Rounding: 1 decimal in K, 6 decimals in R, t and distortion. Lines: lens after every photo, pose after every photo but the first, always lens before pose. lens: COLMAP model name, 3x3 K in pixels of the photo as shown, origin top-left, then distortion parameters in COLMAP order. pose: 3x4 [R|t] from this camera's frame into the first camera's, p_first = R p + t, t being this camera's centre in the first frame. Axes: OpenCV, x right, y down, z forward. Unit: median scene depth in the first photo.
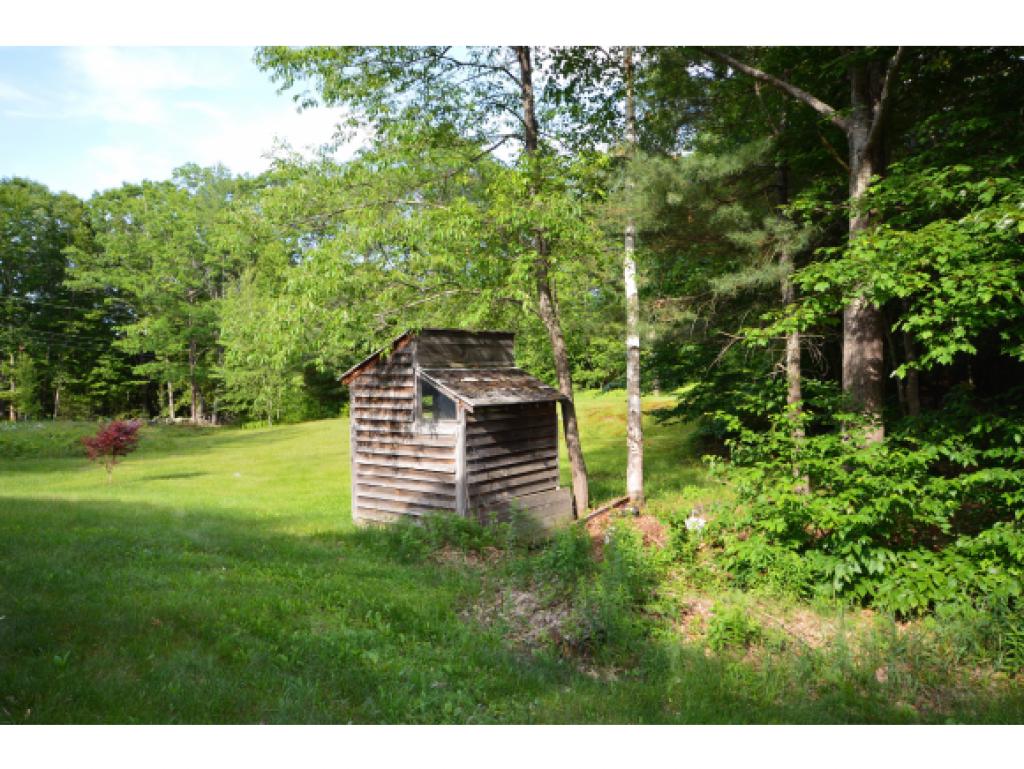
lens RADIAL K [[792.5, 0, 511.3], [0, 792.5, 379.7], [0, 0, 1]] dist [0.012638, 0.005050]
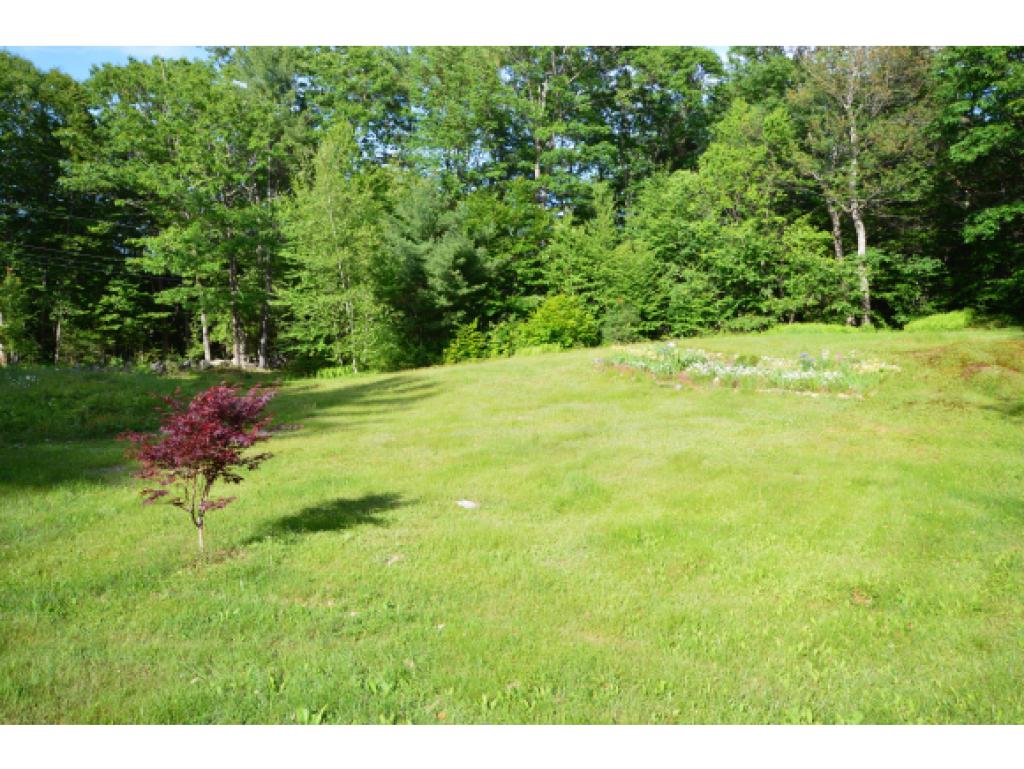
lens RADIAL K [[792.5, 0, 513.7], [0, 792.5, 390.0], [0, 0, 1]] dist [0.012638, 0.005050]
pose [[0.999997, 0.002187, -0.001182, -0.123054], [-0.002071, 0.995879, 0.090668, 0.006191], [0.001375, -0.090665, 0.995880, 0.218489]]
